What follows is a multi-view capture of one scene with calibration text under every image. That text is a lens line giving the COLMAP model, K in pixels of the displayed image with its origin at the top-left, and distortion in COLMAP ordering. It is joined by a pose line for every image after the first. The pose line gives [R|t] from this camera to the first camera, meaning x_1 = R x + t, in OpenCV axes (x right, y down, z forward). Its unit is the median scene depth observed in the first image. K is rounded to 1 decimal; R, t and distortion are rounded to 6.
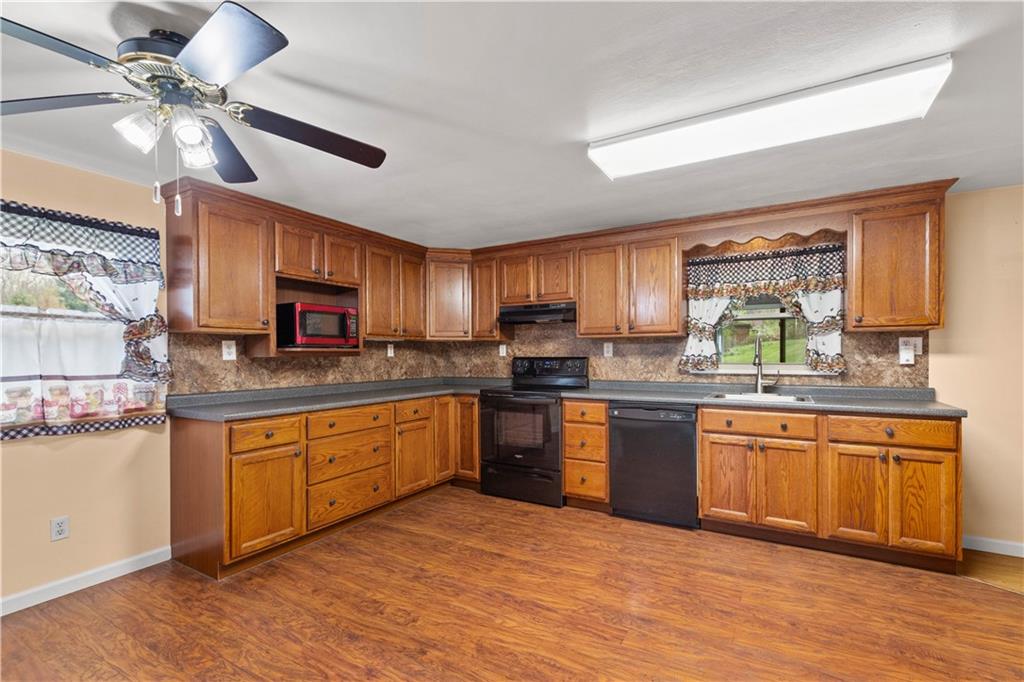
lens RADIAL K [[460.6, 0, 507.7], [0, 460.6, 358.8], [0, 0, 1]] dist [0.010957, -0.000543]
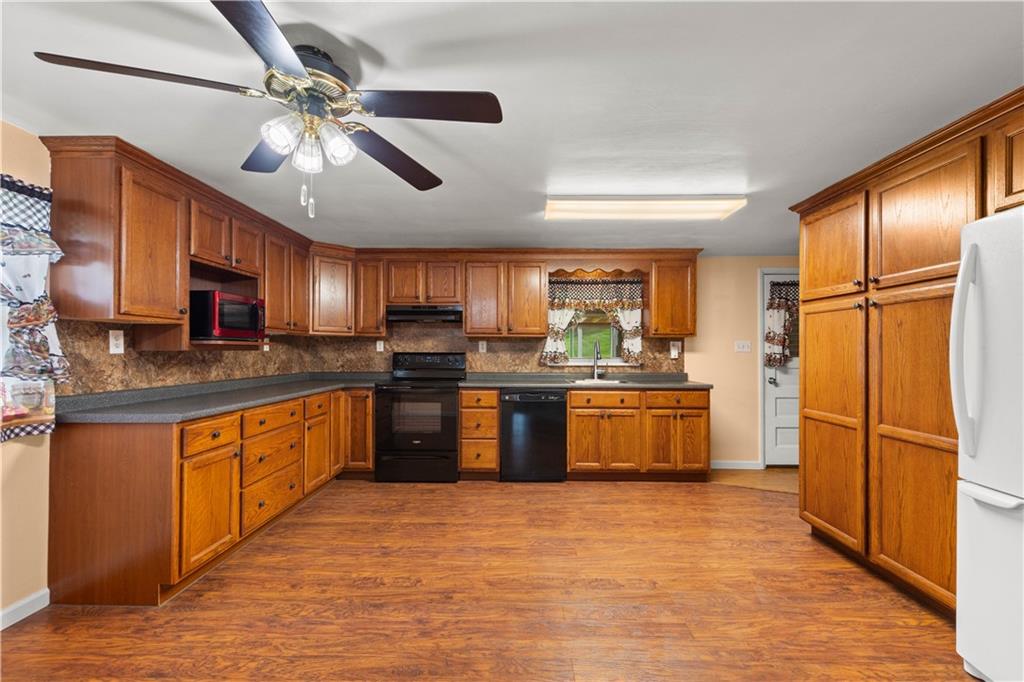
lens RADIAL K [[447.2, 0, 511.8], [0, 447.2, 348.5], [0, 0, 1]] dist [0.010671, -0.000584]
pose [[0.867287, 0.010596, 0.497696, -0.379896], [-0.003350, 0.999875, -0.015449, 0.003625], [-0.497797, 0.011732, 0.867214, -0.058716]]
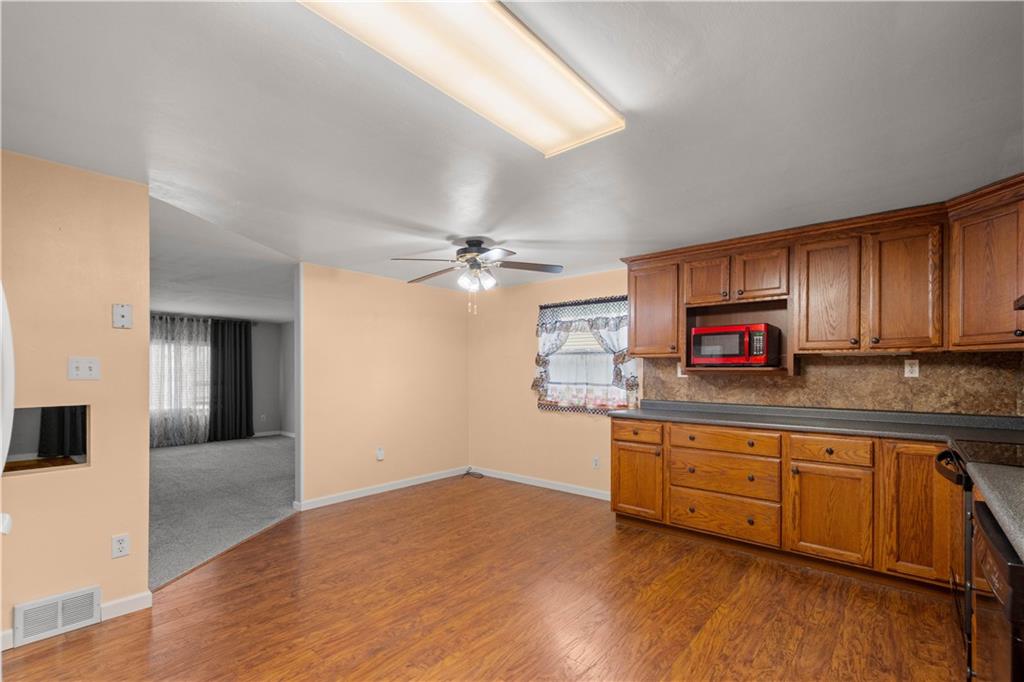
lens RADIAL K [[456.7, 0, 509.5], [0, 456.7, 372.6], [0, 0, 1]] dist [0.003002, 0.000156]
pose [[-0.169701, 0.004771, -0.985484, 0.721048], [-0.012400, 0.999899, 0.006976, -0.012686], [0.985418, 0.013403, -0.169625, 0.723609]]
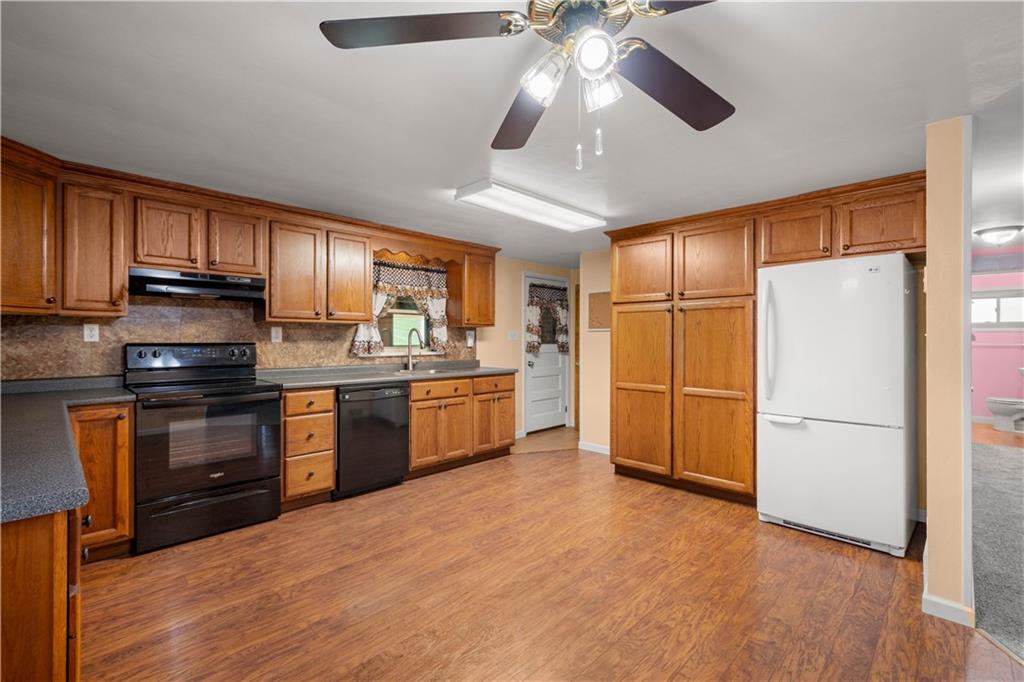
lens RADIAL K [[453.3, 0, 513.9], [0, 453.3, 339.6], [0, 0, 1]] dist [0.008789, -0.000630]
pose [[0.239064, 0.005318, 0.970989, -0.701856], [0.006318, 0.999955, -0.007032, -0.001003], [-0.970983, 0.007816, 0.239020, 0.423860]]
